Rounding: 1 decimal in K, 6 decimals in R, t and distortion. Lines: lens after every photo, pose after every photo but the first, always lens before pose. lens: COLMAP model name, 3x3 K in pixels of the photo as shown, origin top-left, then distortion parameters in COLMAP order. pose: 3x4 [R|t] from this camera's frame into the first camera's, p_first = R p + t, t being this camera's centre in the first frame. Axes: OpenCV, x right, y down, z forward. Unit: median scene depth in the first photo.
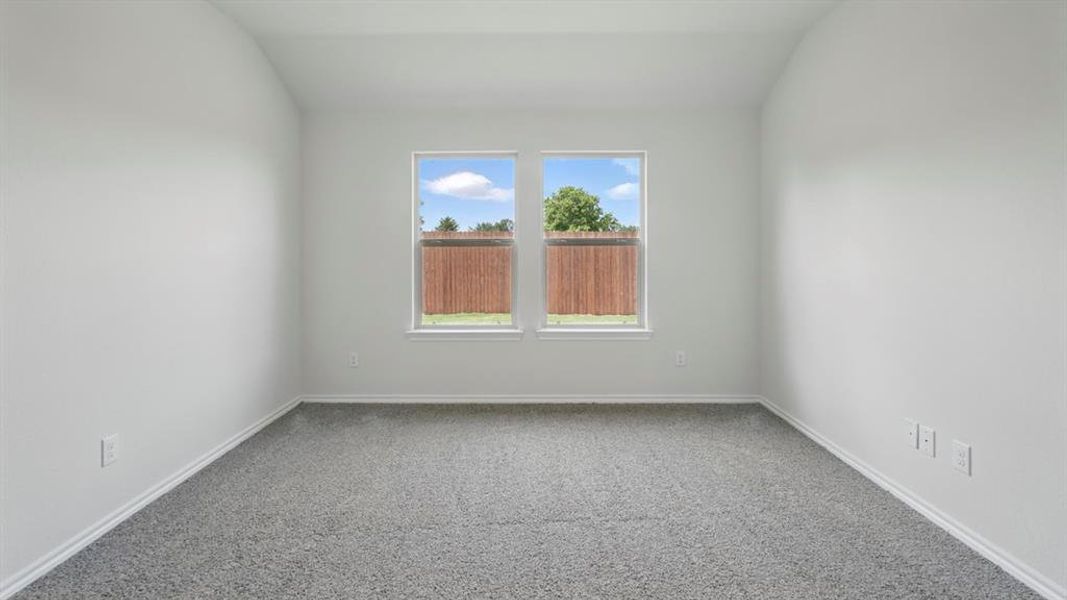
lens RADIAL K [[478.0, 0, 533.4], [0, 478.0, 250.3], [0, 0, 1]] dist [-0.001424, -0.000186]
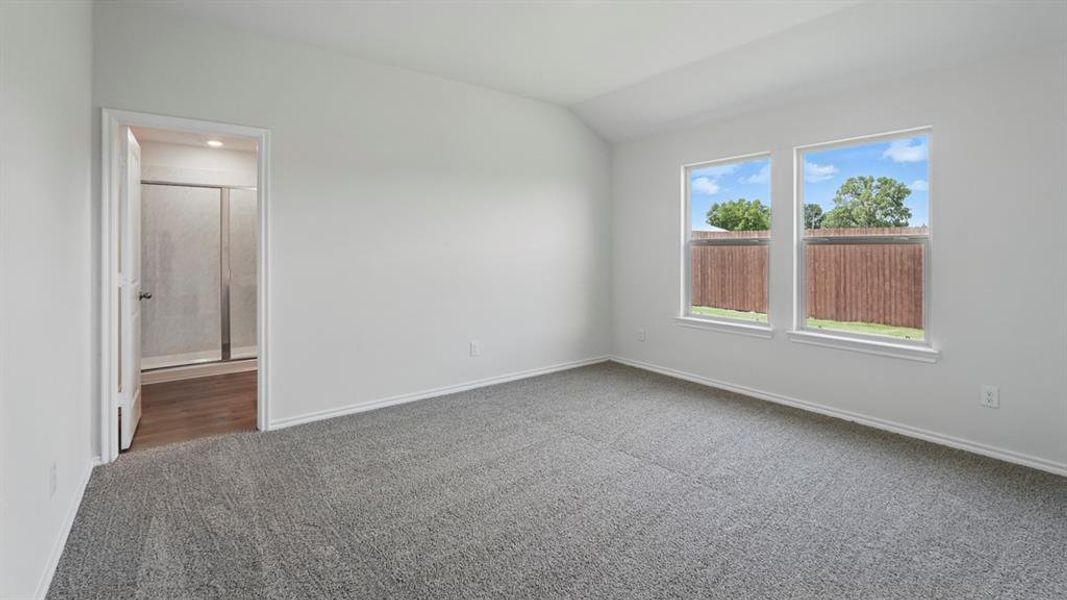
lens RADIAL K [[478.0, 0, 533.4], [0, 478.0, 250.3], [0, 0, 1]] dist [-0.001424, -0.000186]
pose [[0.614494, 0.005859, -0.788899, 0.430477], [-0.005095, 0.999981, 0.003457, 0.000943], [0.788905, 0.001895, 0.614513, -0.013929]]
